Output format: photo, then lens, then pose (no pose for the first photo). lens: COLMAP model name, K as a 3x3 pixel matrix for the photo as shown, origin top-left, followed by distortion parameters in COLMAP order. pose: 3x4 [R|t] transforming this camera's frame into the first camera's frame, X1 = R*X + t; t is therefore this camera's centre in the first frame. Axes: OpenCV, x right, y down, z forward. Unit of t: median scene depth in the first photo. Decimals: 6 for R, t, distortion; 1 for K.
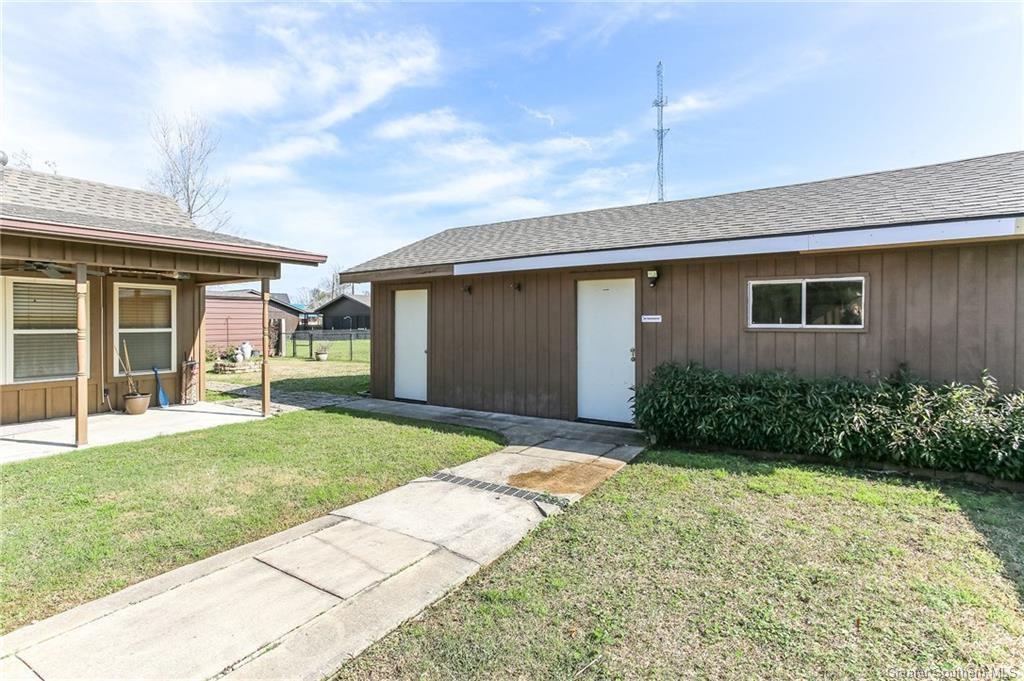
lens RADIAL K [[501.1, 0, 512.0], [0, 501.1, 340.5], [0, 0, 1]] dist [-0.000245, -0.000007]
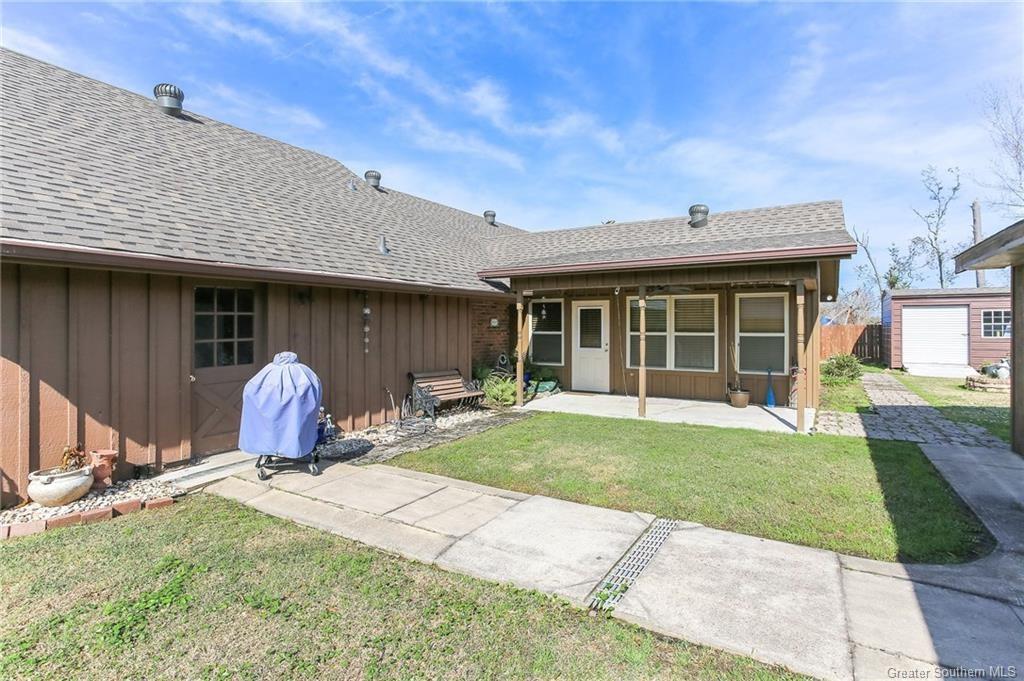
lens RADIAL K [[514.9, 0, 510.9], [0, 514.9, 325.1], [0, 0, 1]] dist [-0.066880, 0.000165]
pose [[0.037465, -0.002316, -0.999295, 0.532664], [-0.038803, 0.999240, -0.003771, -0.022690], [0.998544, 0.038917, 0.037346, 0.593829]]
